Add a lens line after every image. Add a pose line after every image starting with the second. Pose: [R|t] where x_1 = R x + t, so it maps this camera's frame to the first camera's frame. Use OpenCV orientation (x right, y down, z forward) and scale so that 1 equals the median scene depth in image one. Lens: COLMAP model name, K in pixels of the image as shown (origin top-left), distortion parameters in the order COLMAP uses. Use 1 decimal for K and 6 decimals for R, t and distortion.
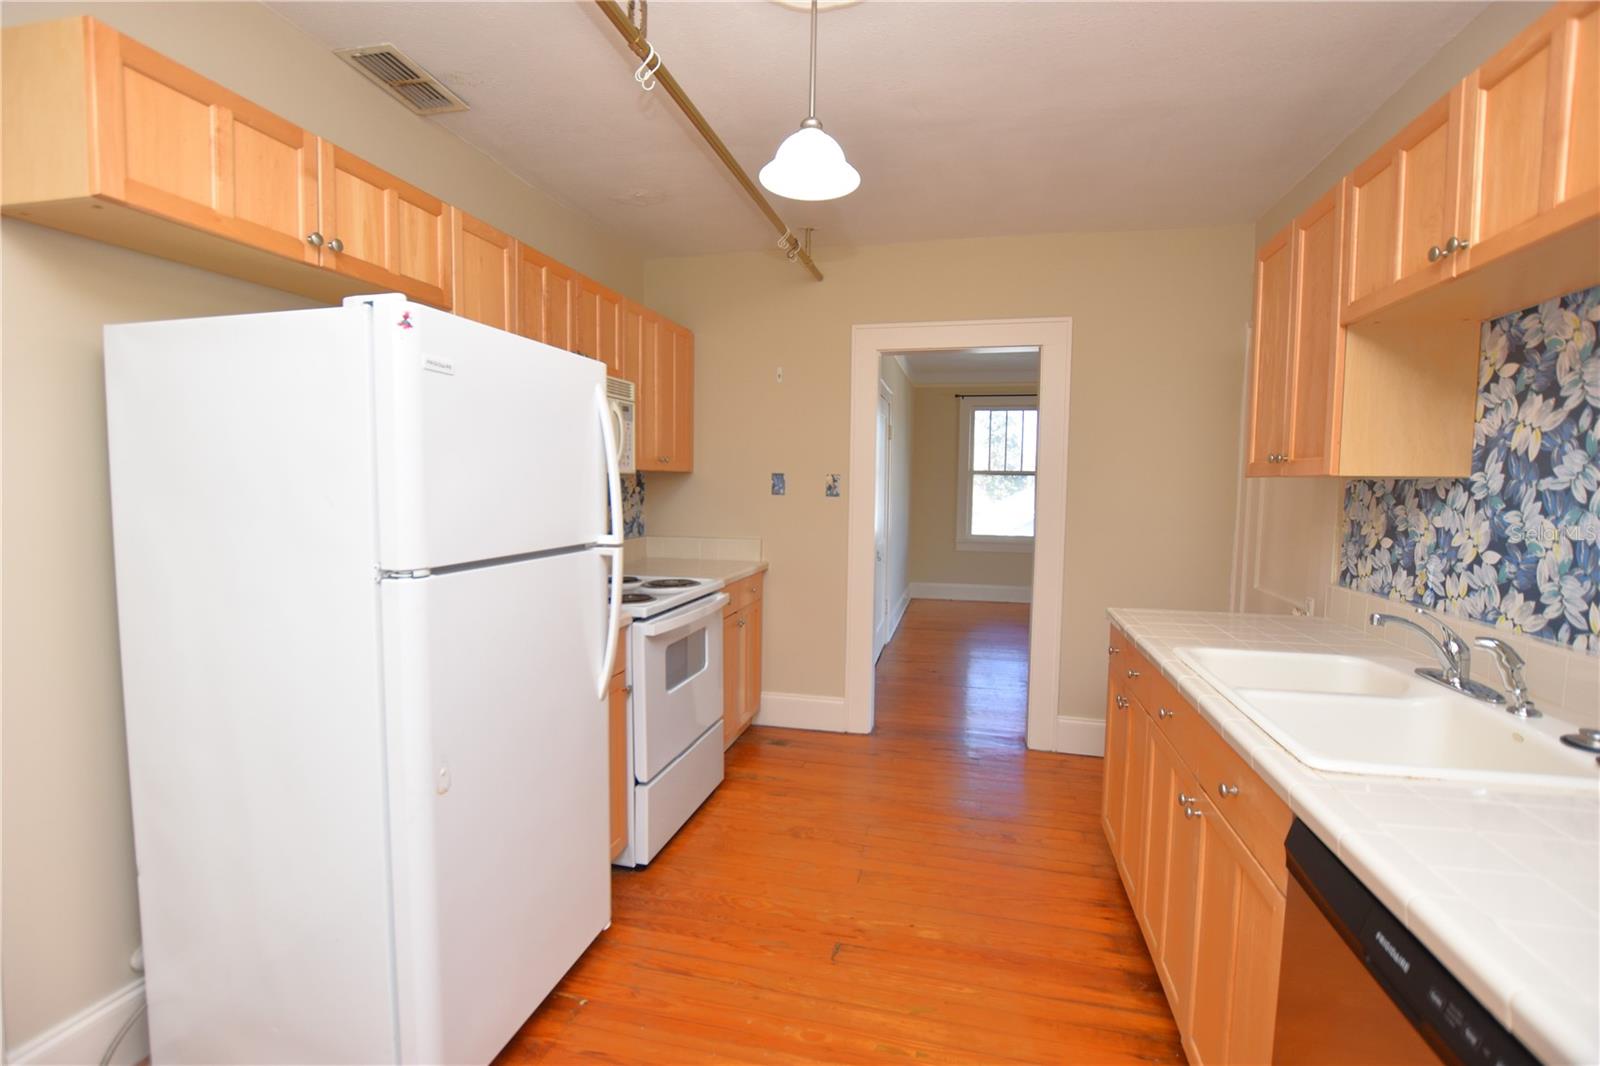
lens RADIAL K [[714.9, 0, 793.1], [0, 714.9, 535.8], [0, 0, 1]] dist [-0.030529, 0.003966]
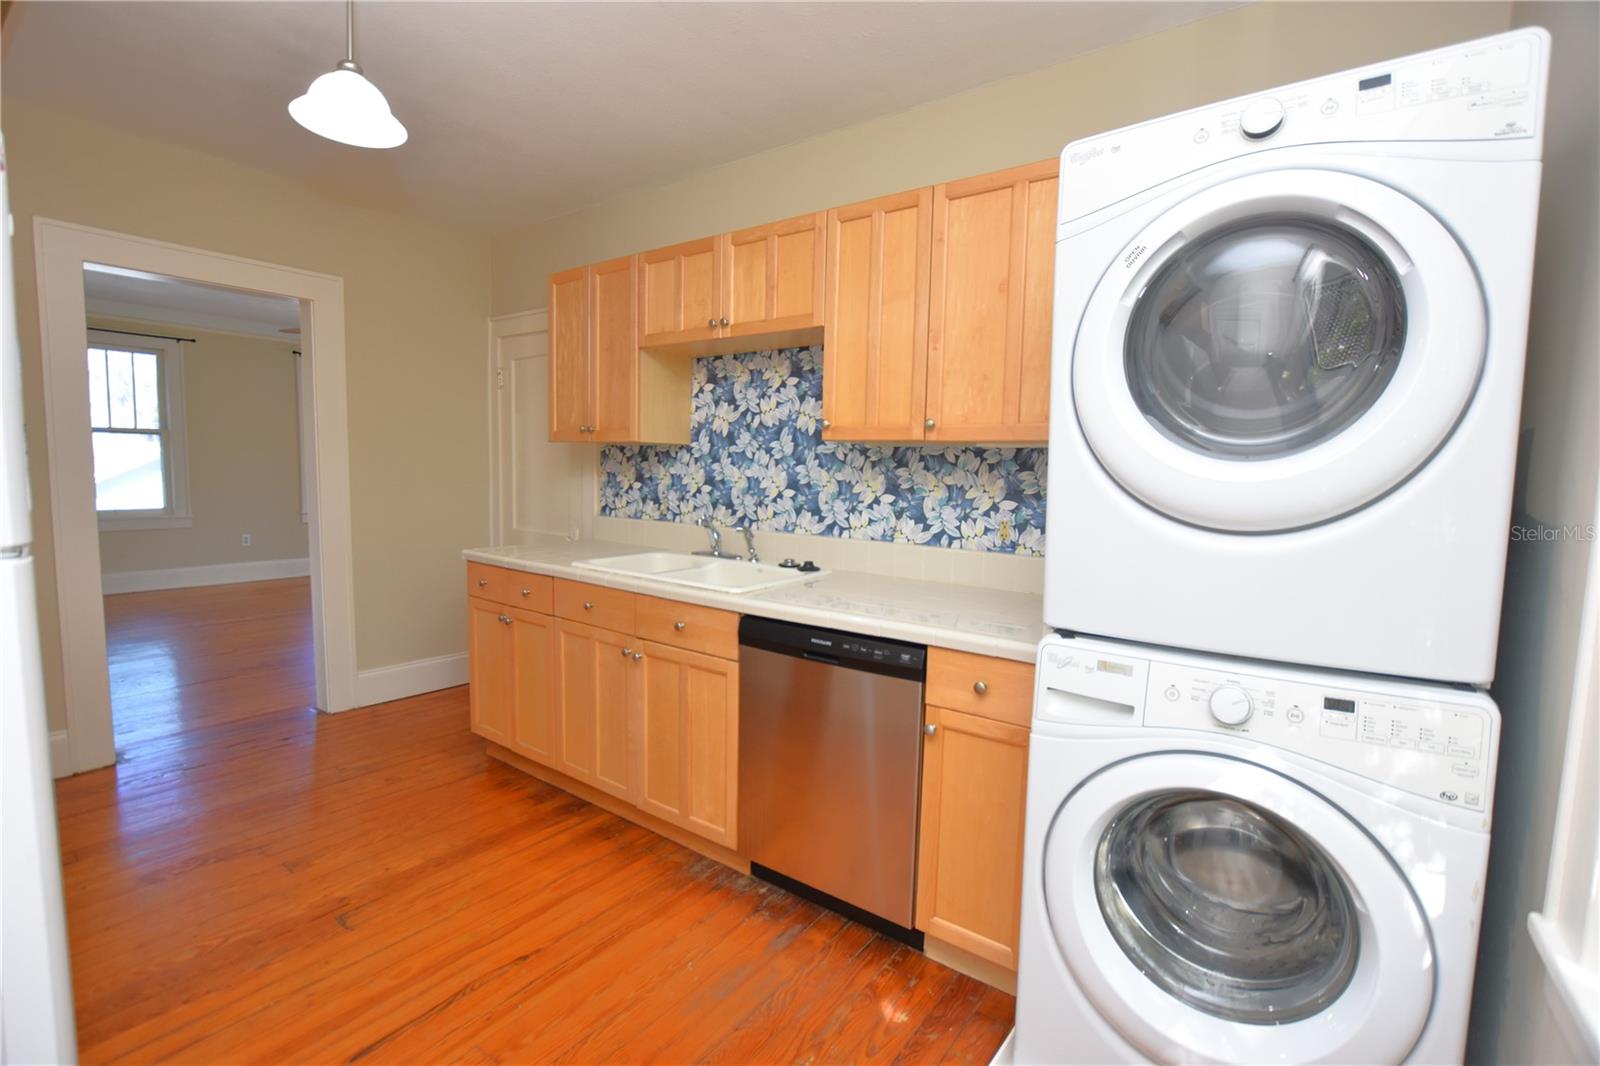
lens RADIAL K [[714.9, 0, 793.1], [0, 714.9, 535.8], [0, 0, 1]] dist [-0.030529, 0.003966]
pose [[0.375955, -0.090164, 0.922241, -0.555094], [0.047626, 0.995820, 0.077943, 0.015701], [-0.925413, 0.014620, 0.378678, 0.059763]]
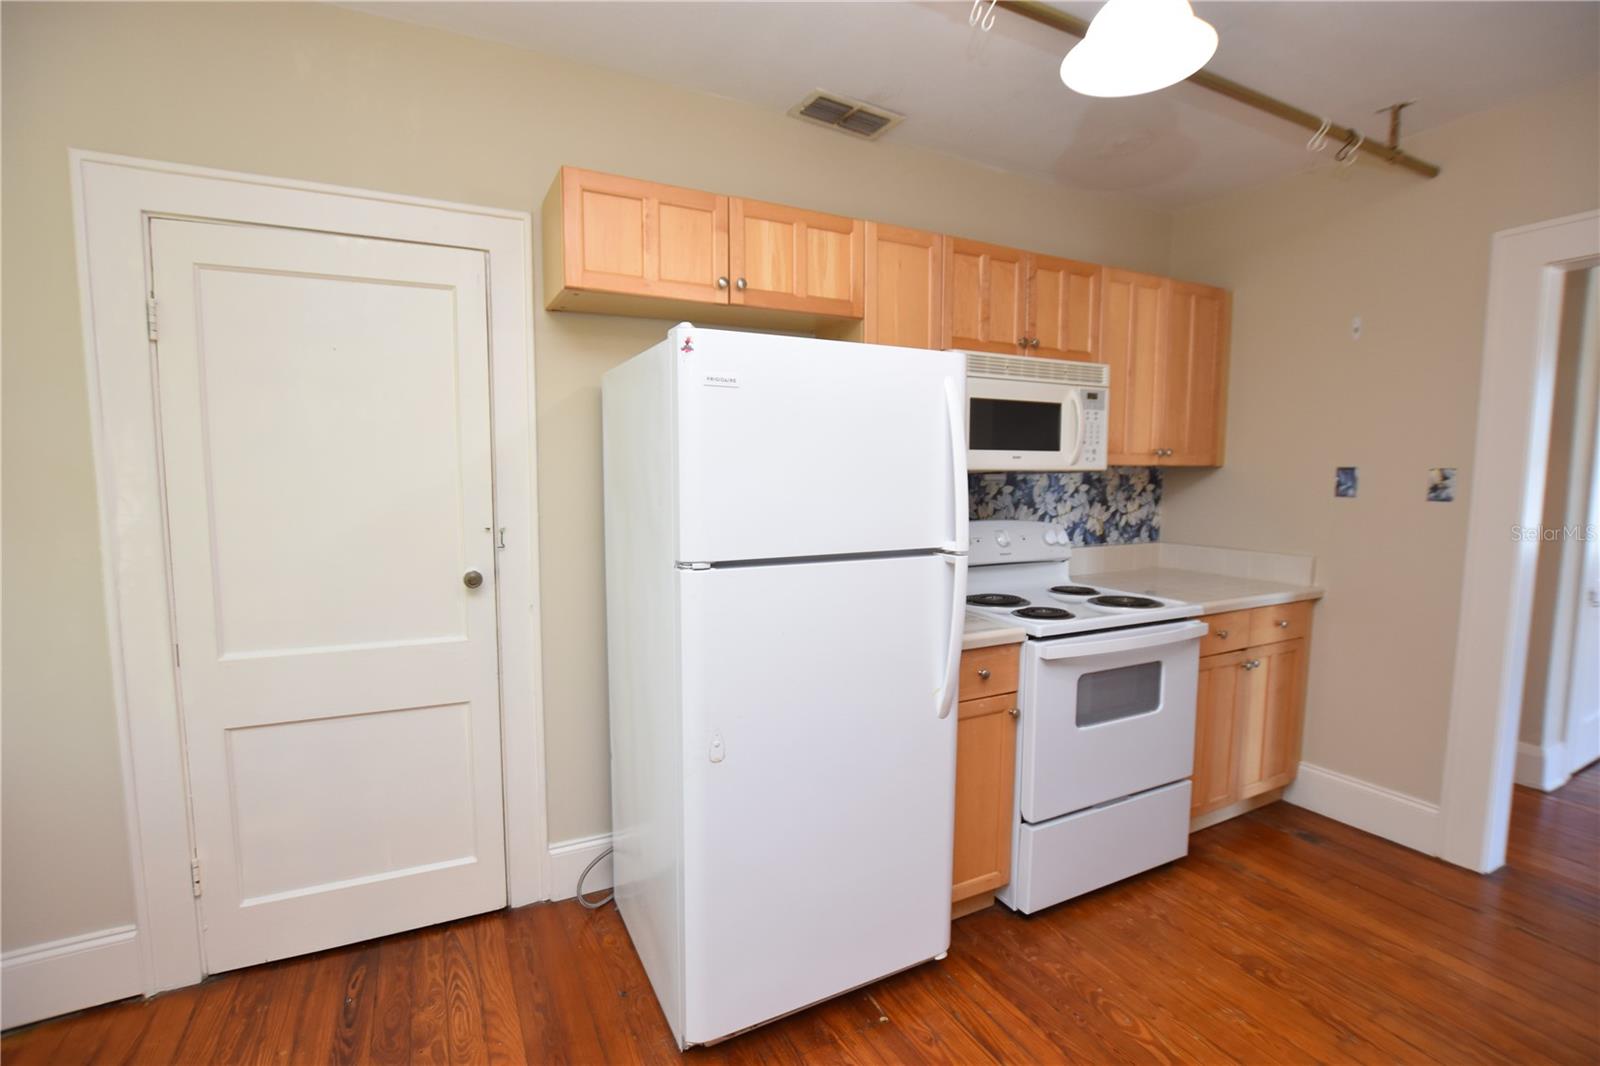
lens RADIAL K [[714.9, 0, 793.1], [0, 714.9, 535.8], [0, 0, 1]] dist [-0.030529, 0.003966]
pose [[0.656359, 0.059986, -0.752060, 0.284524], [-0.051423, 0.998073, 0.034730, -0.027975], [0.752694, 0.015878, 0.658179, 0.233140]]
